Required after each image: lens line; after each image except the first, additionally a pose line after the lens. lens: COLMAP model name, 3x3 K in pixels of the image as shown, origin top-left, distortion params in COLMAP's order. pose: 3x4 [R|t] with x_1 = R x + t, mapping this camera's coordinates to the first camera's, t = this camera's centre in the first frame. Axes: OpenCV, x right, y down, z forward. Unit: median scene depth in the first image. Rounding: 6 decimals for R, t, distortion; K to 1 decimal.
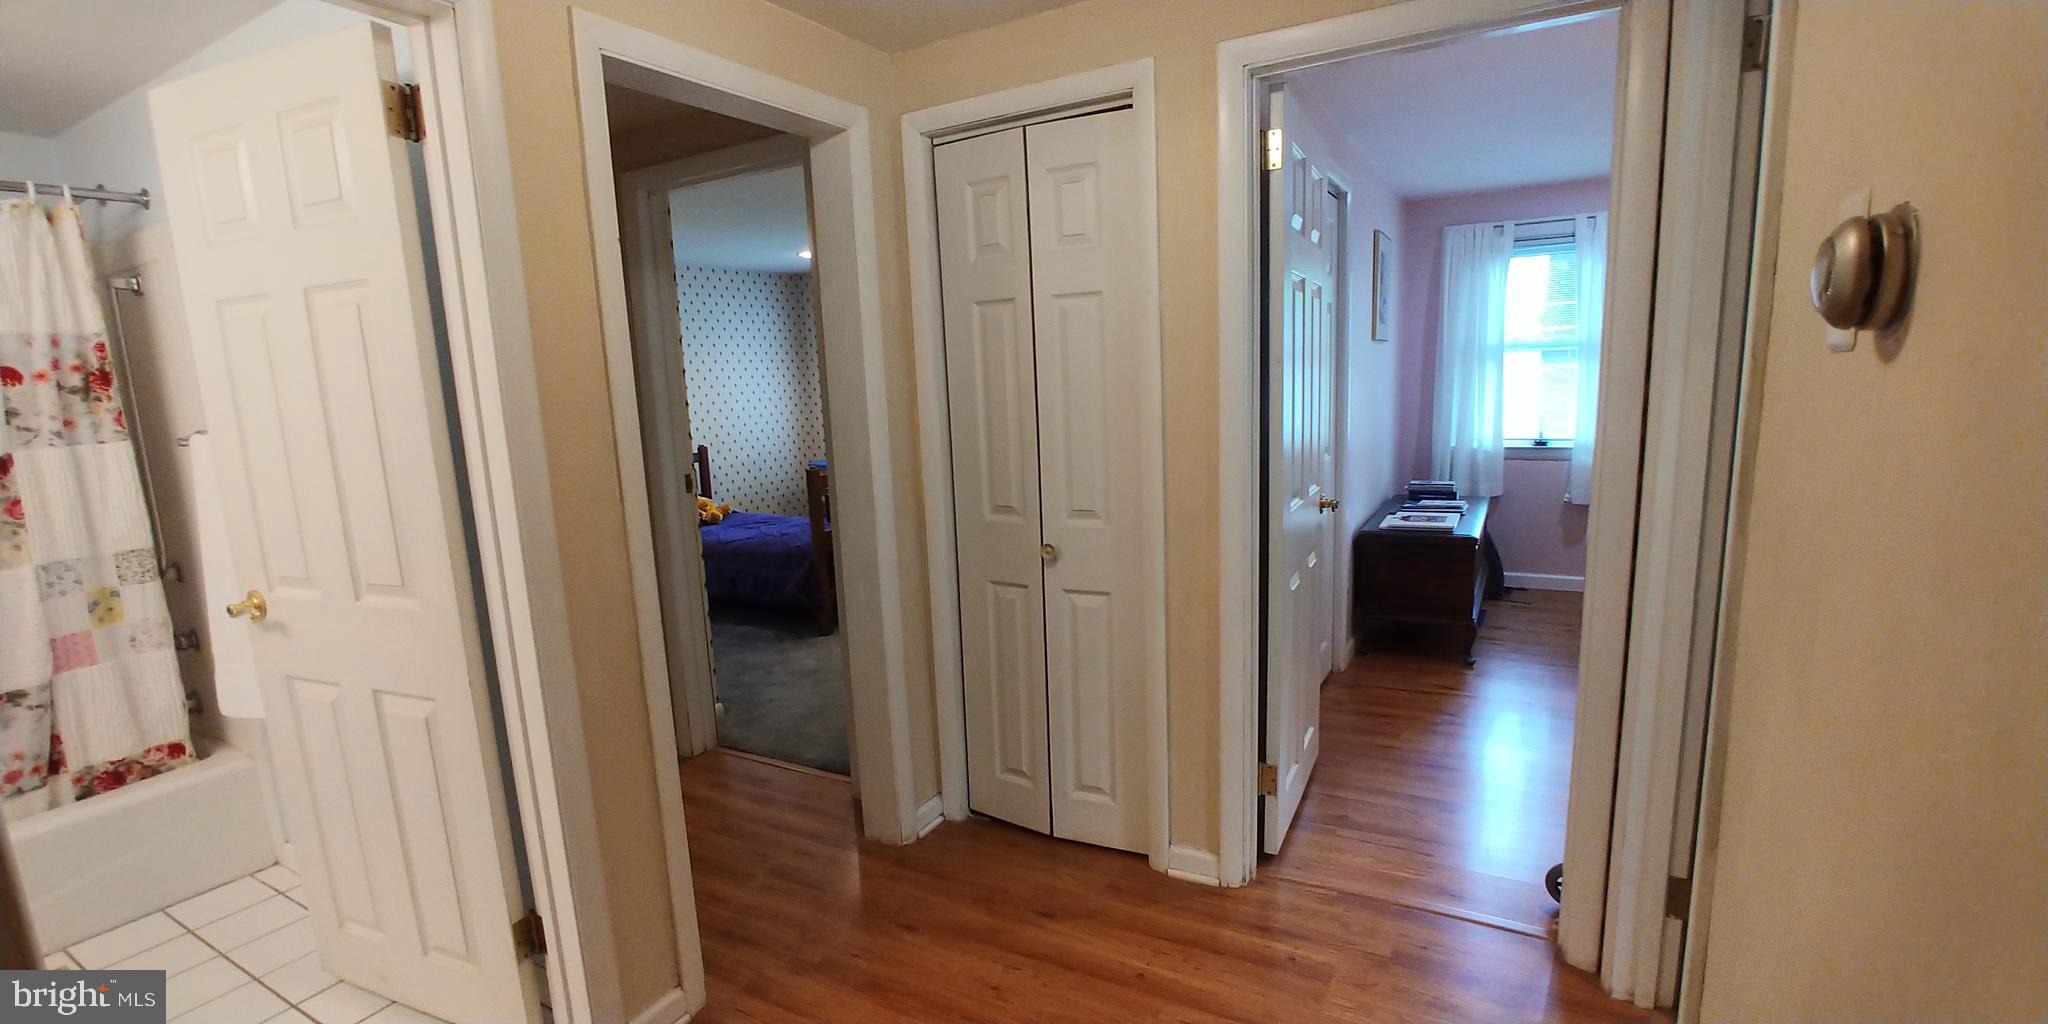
lens RADIAL K [[894.0, 0, 1020.6], [0, 894.0, 522.9], [0, 0, 1]] dist [-0.034355, 0.009489]
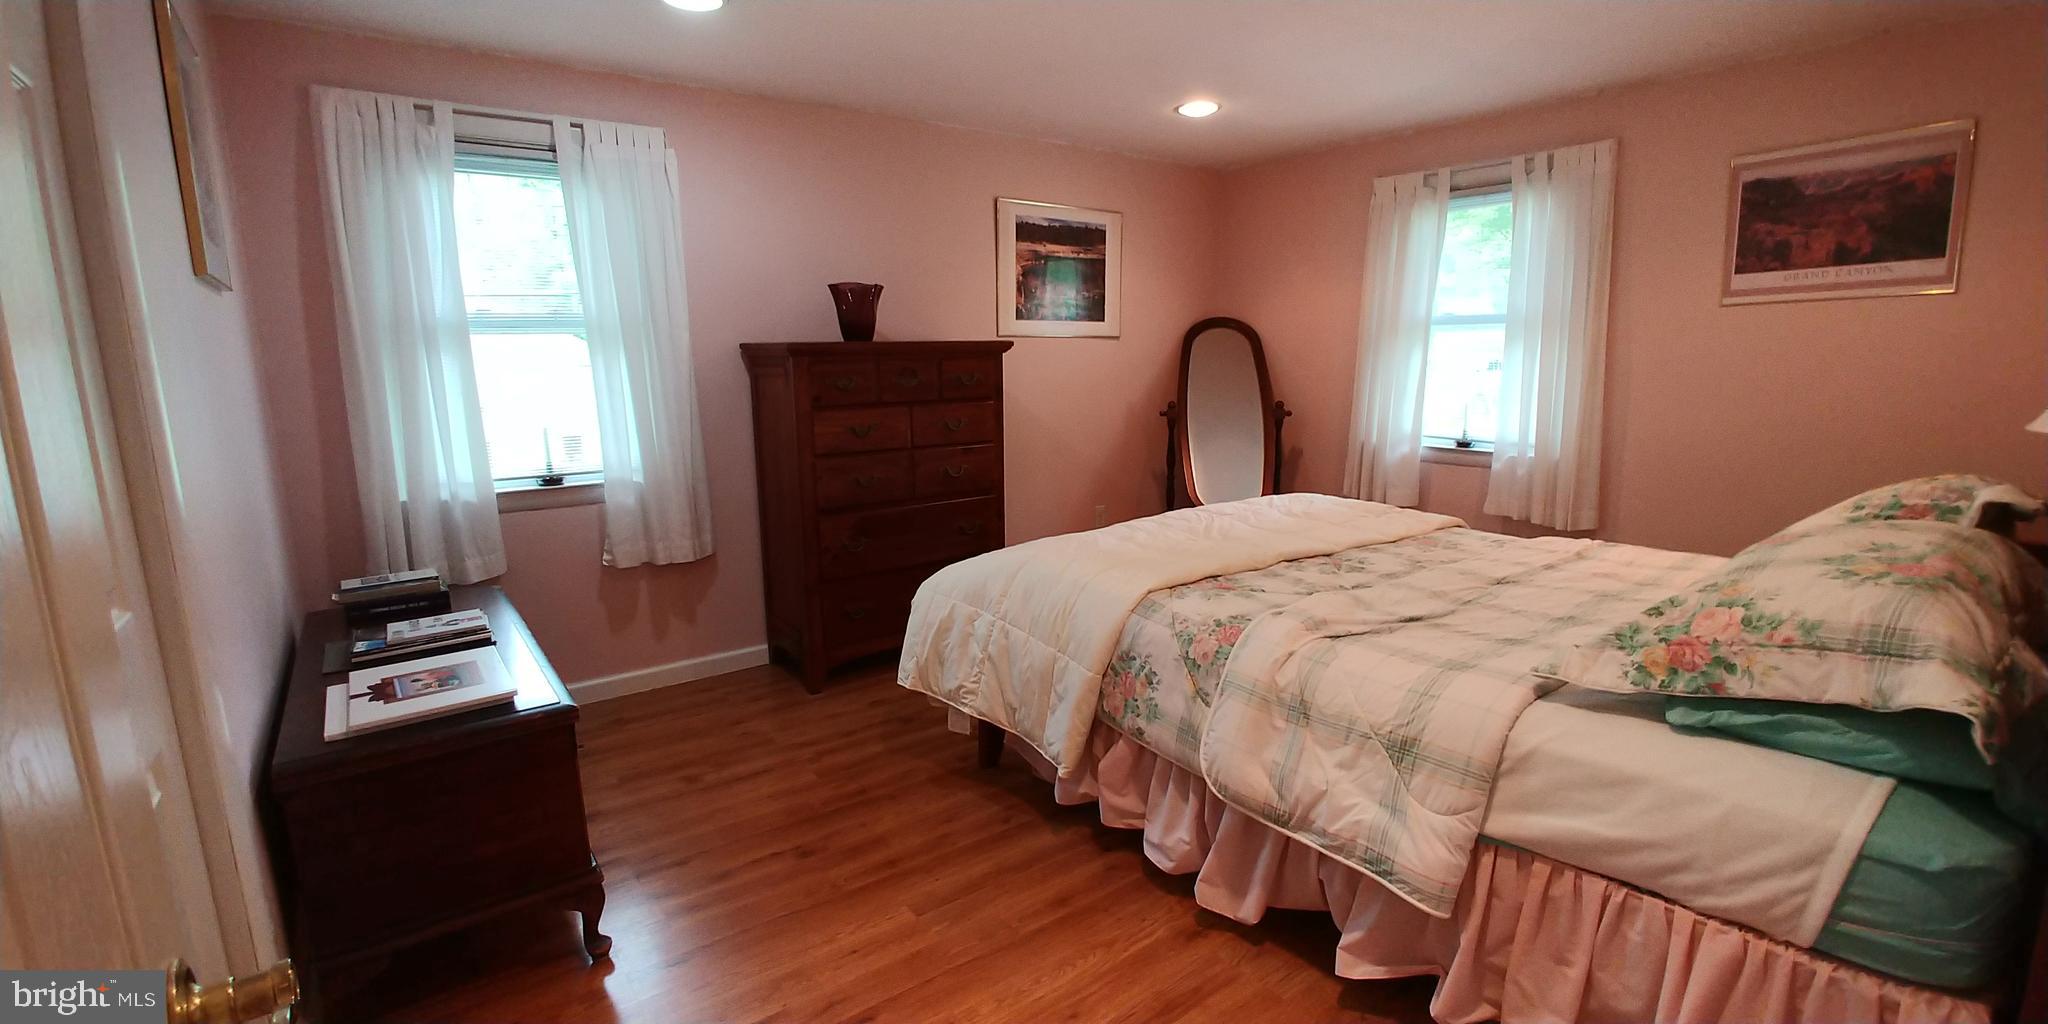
lens RADIAL K [[894.0, 0, 1020.6], [0, 894.0, 522.9], [0, 0, 1]] dist [-0.034355, 0.009489]
pose [[0.406388, -0.133880, 0.903839, 0.153513], [0.149292, 0.985643, 0.078871, -0.061394], [-0.901421, 0.102884, 0.420541, 0.444238]]
